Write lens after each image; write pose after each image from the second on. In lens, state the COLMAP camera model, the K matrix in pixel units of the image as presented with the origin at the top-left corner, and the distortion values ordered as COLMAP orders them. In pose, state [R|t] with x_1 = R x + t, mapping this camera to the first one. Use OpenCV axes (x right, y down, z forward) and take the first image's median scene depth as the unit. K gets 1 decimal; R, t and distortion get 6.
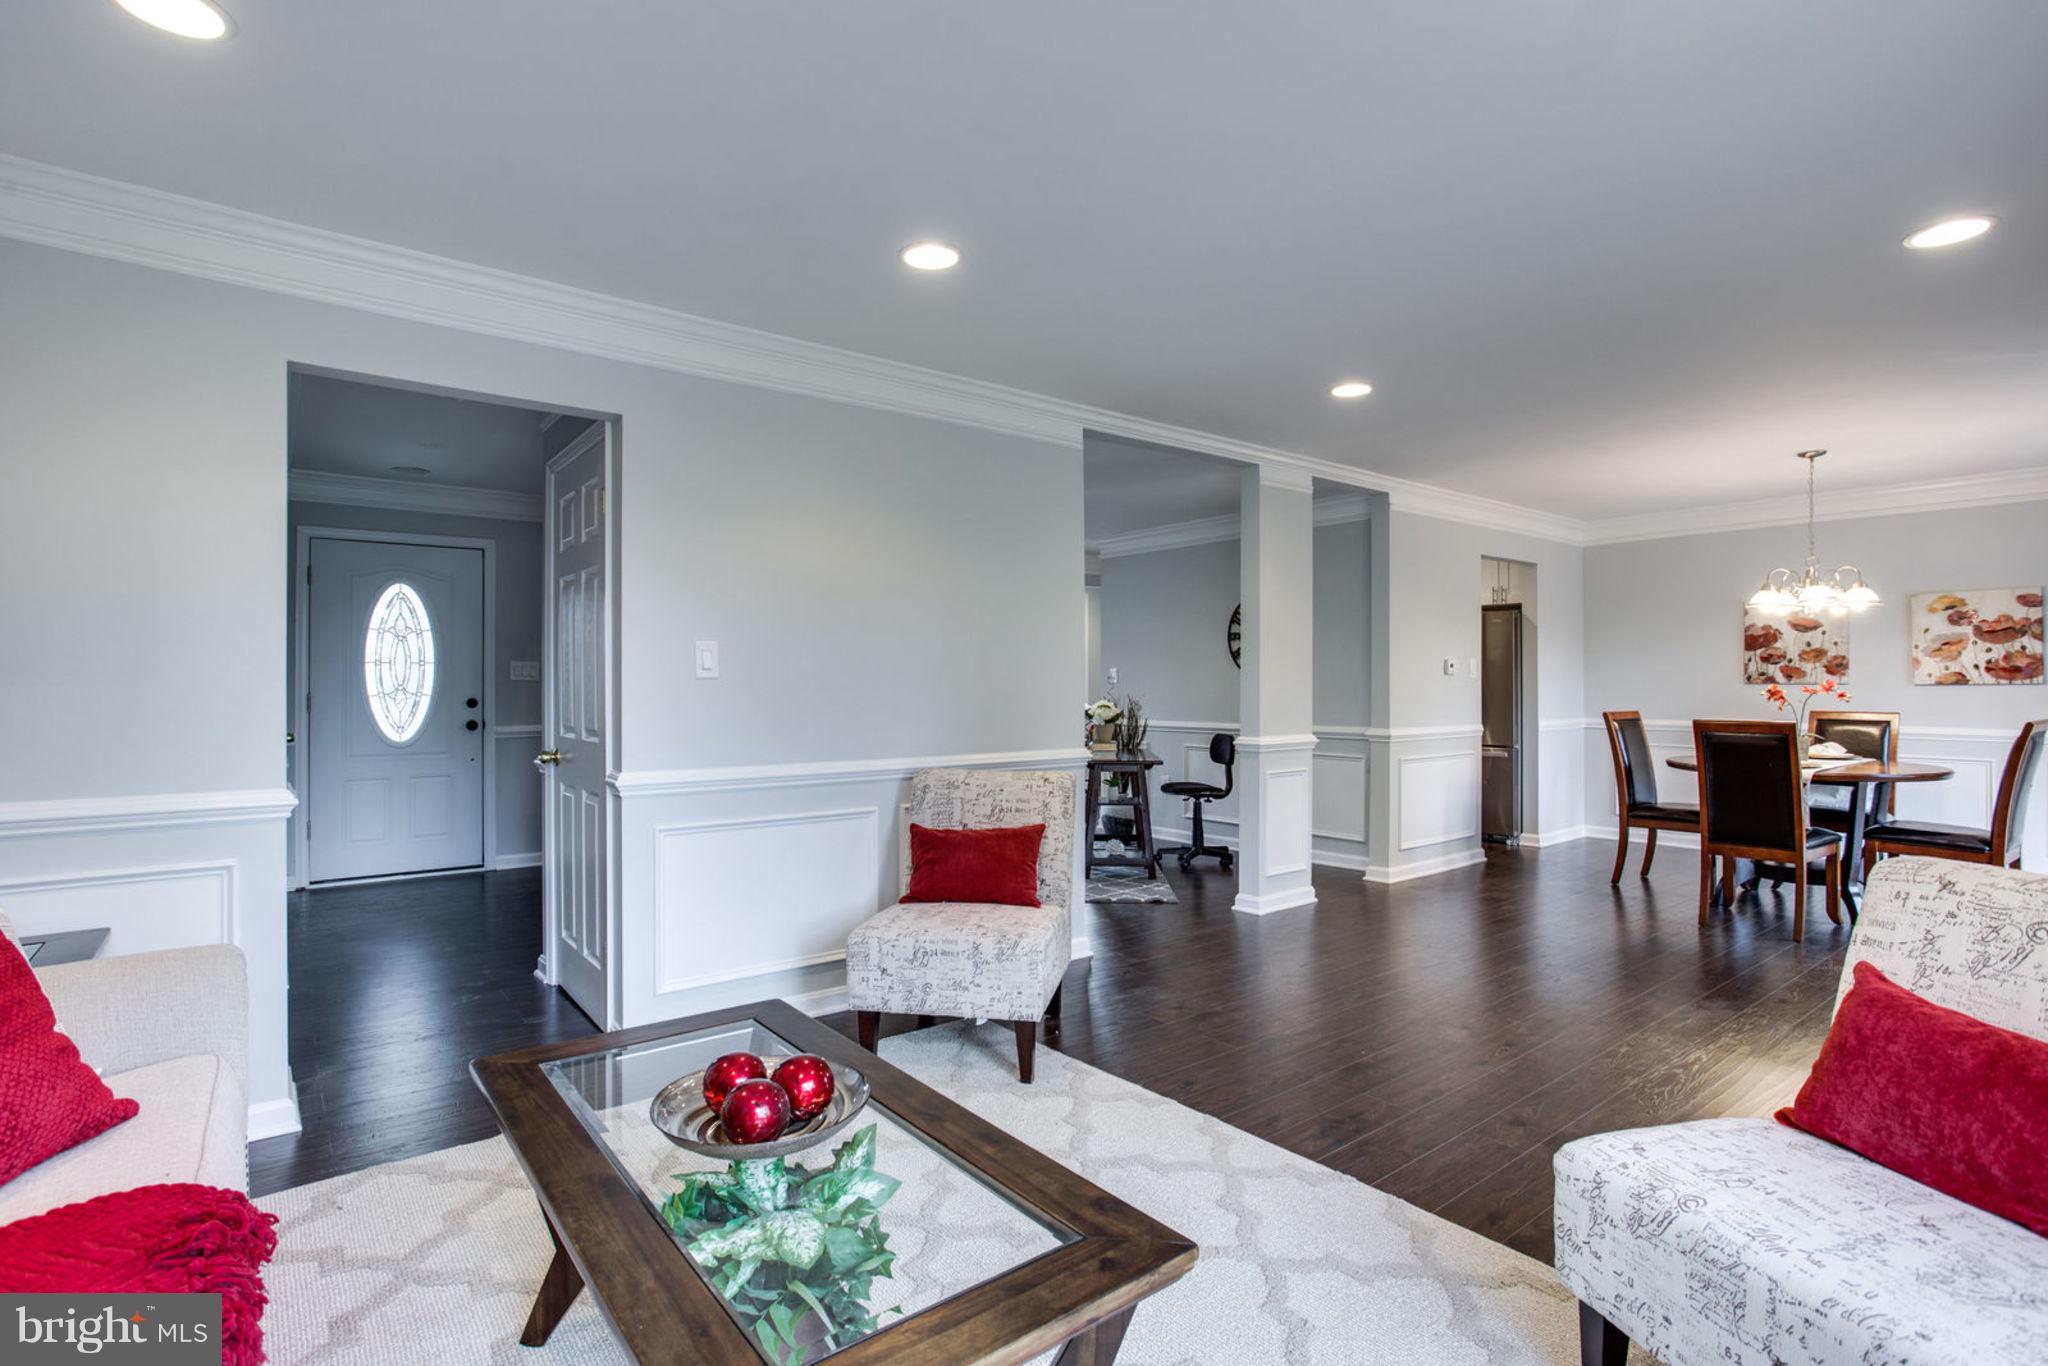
lens RADIAL K [[972.4, 0, 1012.3], [0, 972.4, 681.2], [0, 0, 1]] dist [-0.037793, 0.016071]
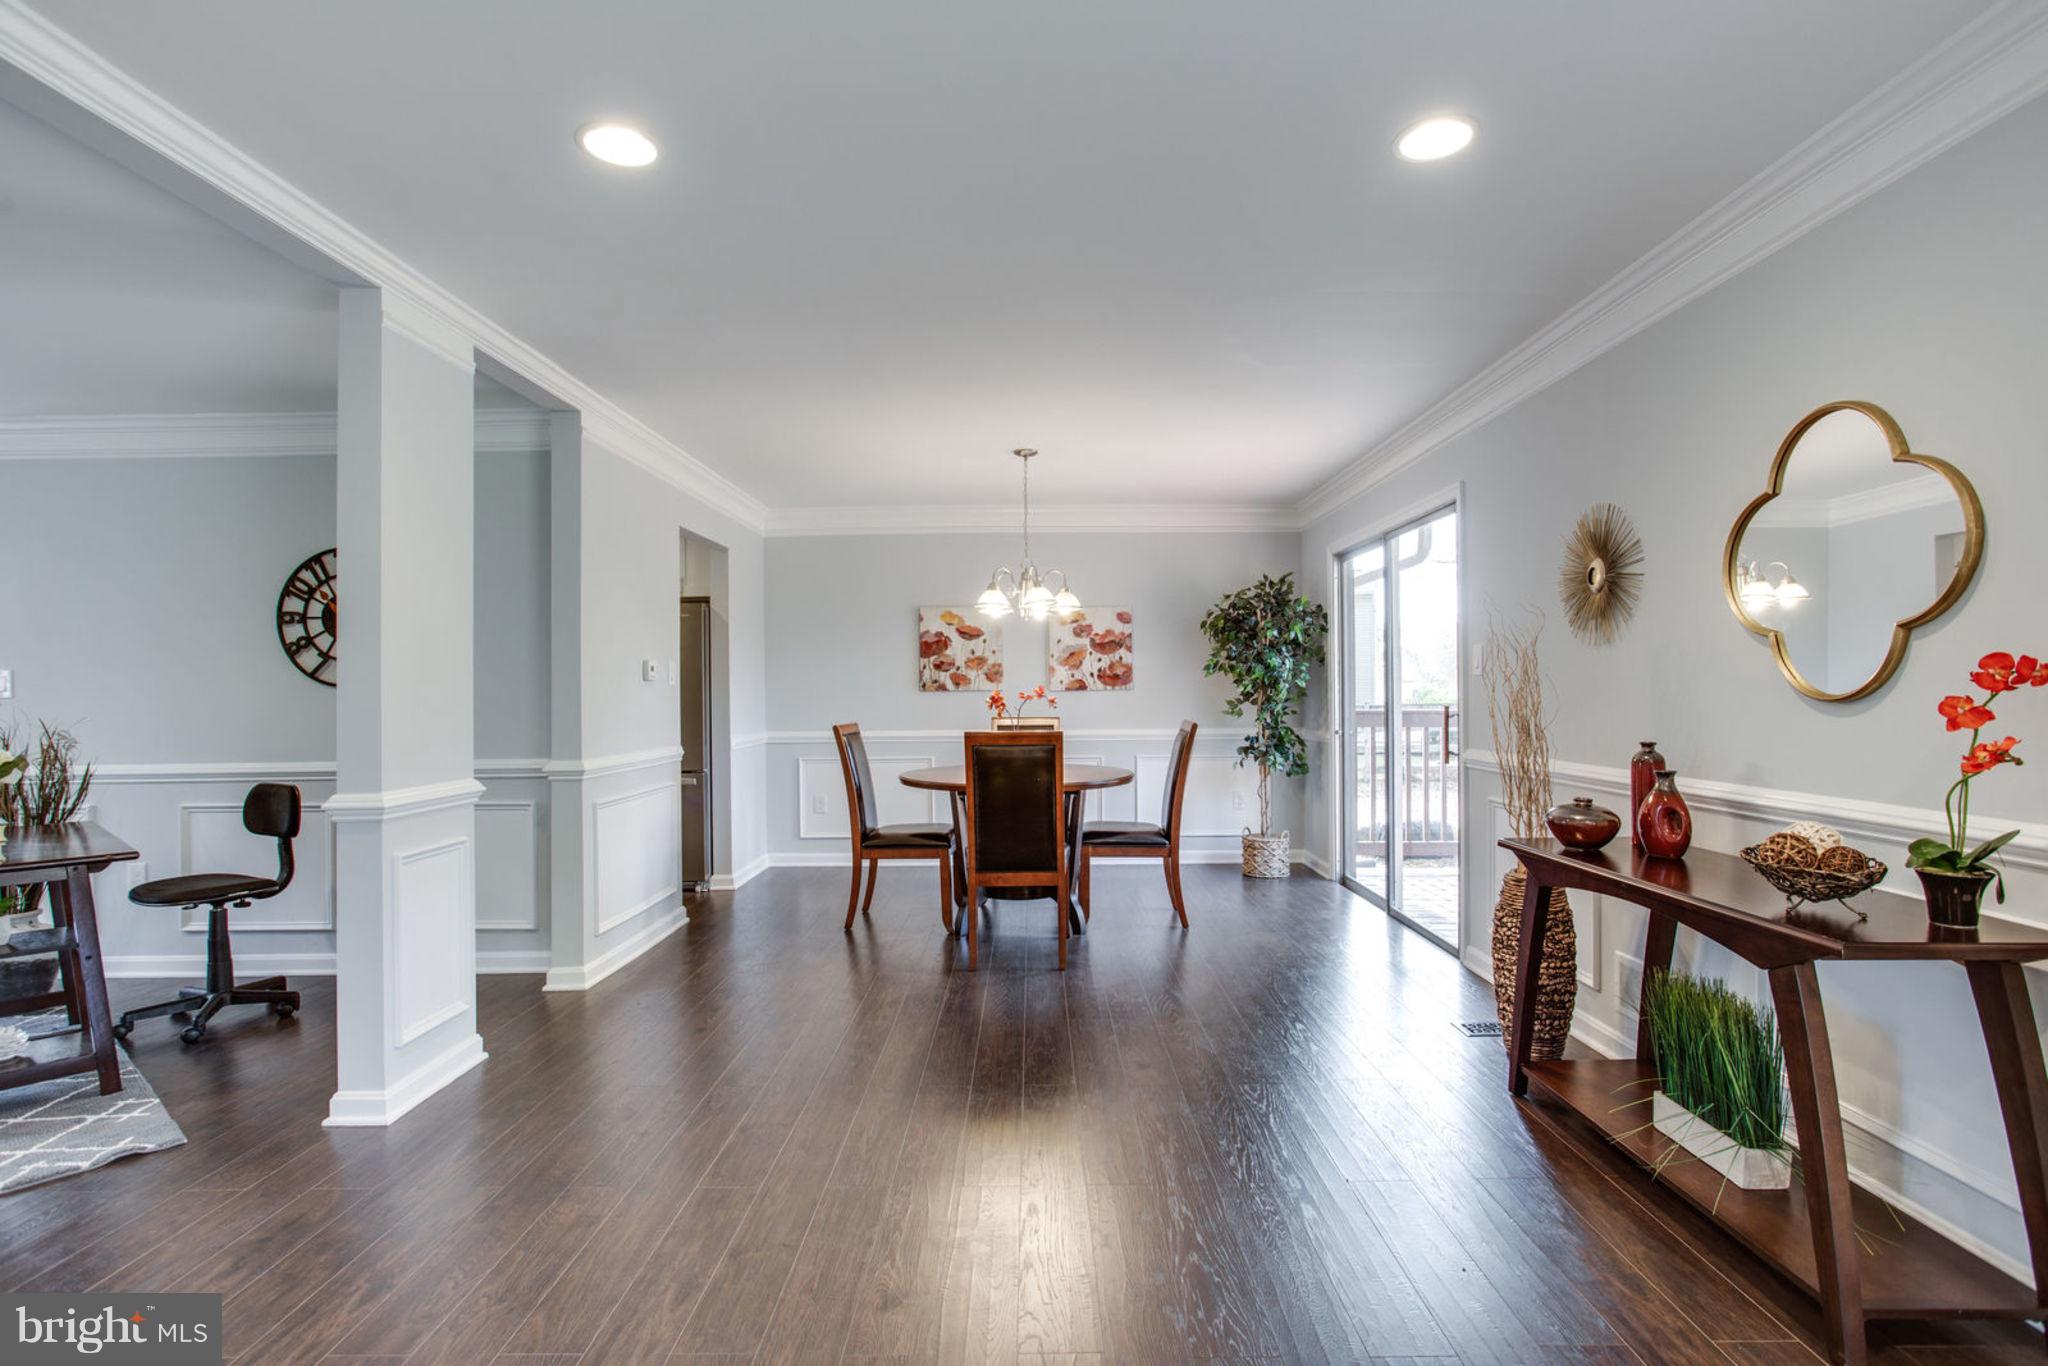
lens RADIAL K [[985.9, 0, 1032.5], [0, 985.9, 683.0], [0, 0, 1]] dist [-0.032566, 0.015500]
pose [[0.610158, 0.001320, 0.792278, 0.040350], [0.008129, 0.999936, -0.007926, 0.003624], [-0.792238, 0.011276, 0.610108, 0.331485]]
